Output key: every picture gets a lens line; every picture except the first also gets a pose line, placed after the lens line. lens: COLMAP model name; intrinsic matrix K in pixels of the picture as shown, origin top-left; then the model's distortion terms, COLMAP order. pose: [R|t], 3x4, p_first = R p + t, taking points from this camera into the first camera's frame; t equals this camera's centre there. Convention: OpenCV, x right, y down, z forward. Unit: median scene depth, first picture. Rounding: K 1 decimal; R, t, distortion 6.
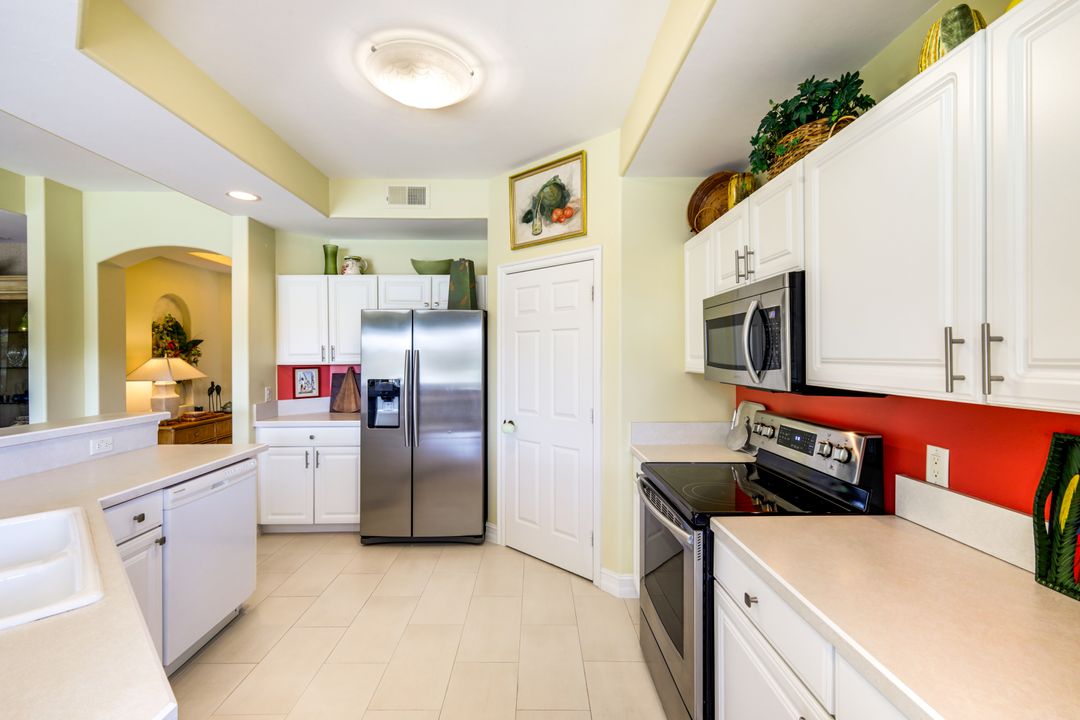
lens RADIAL K [[469.4, 0, 539.9], [0, 469.4, 358.2], [0, 0, 1]] dist [0.005664, -0.000393]
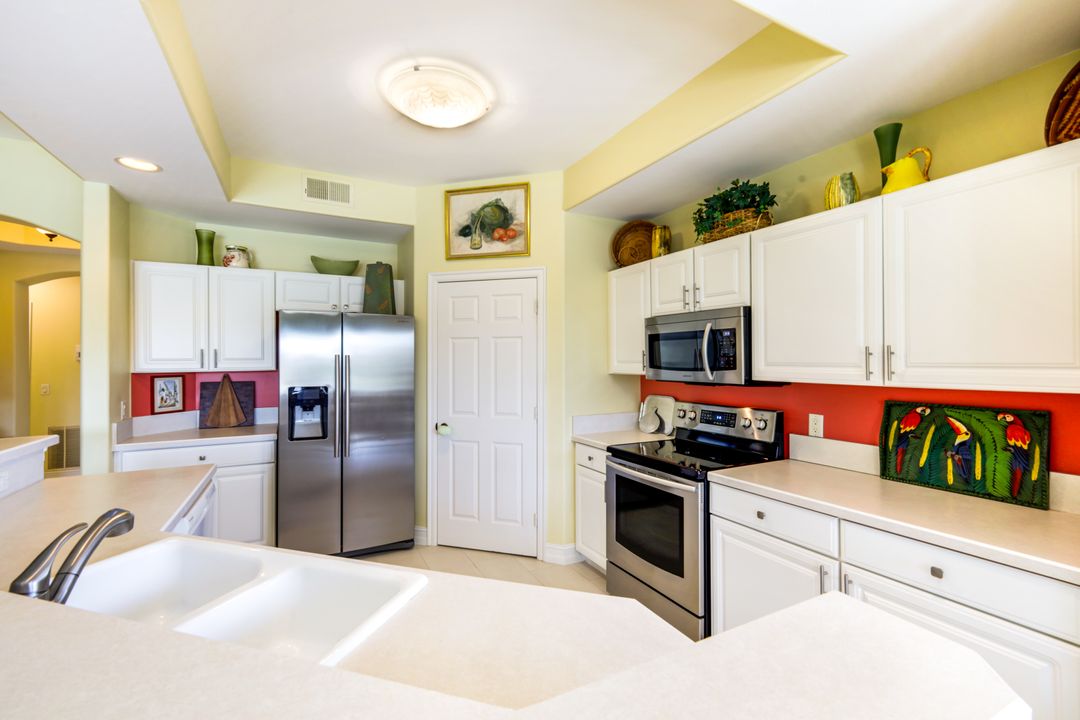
lens RADIAL K [[469.4, 0, 546.5], [0, 469.4, 358.8], [0, 0, 1]] dist [0.005664, -0.000393]
pose [[0.892780, 0.000378, 0.450492, -0.369262], [0.003187, 0.999969, -0.007154, -0.002090], [-0.450481, 0.007822, 0.892752, -0.038702]]
